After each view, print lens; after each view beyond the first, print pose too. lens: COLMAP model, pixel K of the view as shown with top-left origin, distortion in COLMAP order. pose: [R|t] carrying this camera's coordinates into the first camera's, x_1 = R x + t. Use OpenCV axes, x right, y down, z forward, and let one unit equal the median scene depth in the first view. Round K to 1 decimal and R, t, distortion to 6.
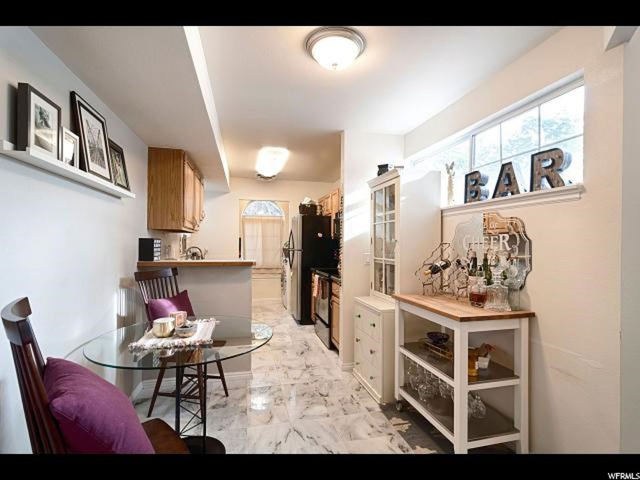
lens RADIAL K [[311.2, 0, 317.4], [0, 311.2, 241.5], [0, 0, 1]] dist [0.002721, 0.000948]
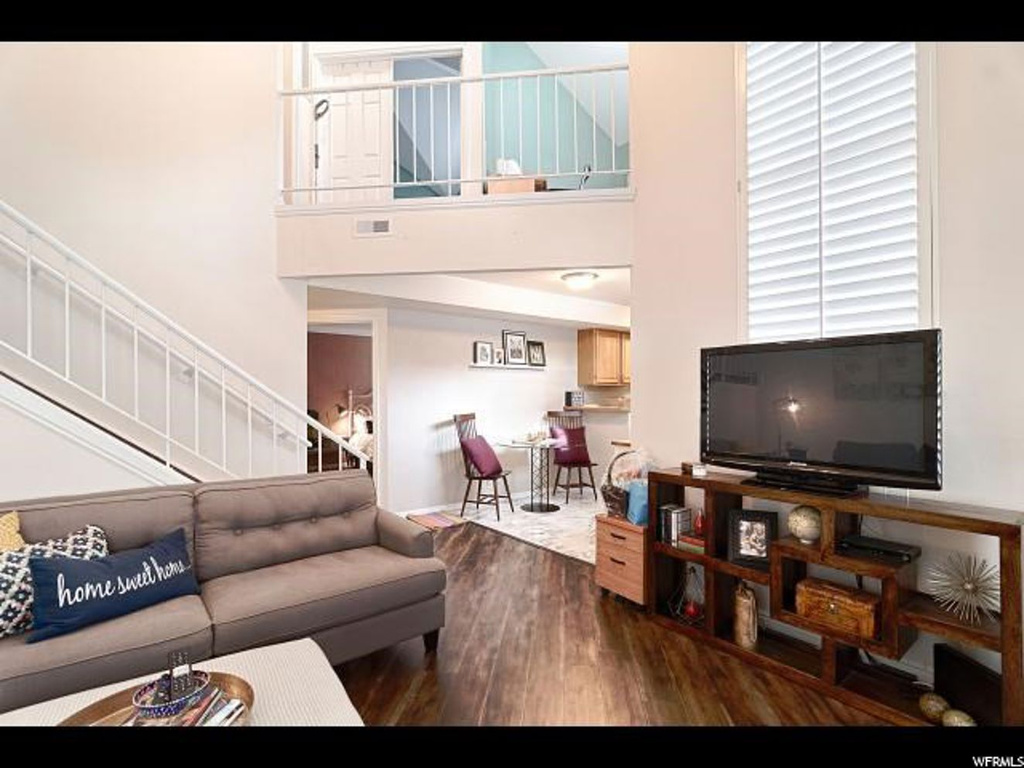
lens RADIAL K [[497.9, 0, 515.2], [0, 497.9, 387.7], [0, 0, 1]] dist [0.002721, 0.000948]
pose [[0.423292, -0.018932, -0.905796, 1.583800], [0.011808, 0.999812, -0.015379, 0.004905], [0.905917, -0.004186, 0.423436, -0.299093]]
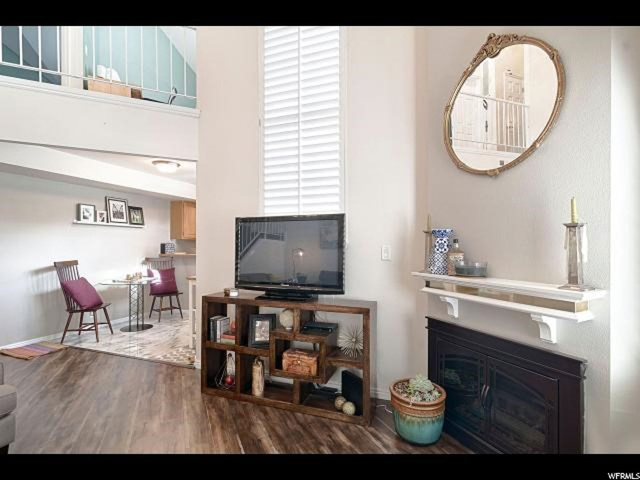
lens RADIAL K [[311.2, 0, 325.1], [0, 311.2, 242.9], [0, 0, 1]] dist [0.002721, 0.000948]
pose [[0.833230, -0.009934, -0.552838, 1.639073], [0.007919, 0.999950, -0.006034, 0.006143], [0.552870, 0.000649, 0.833267, -0.220797]]
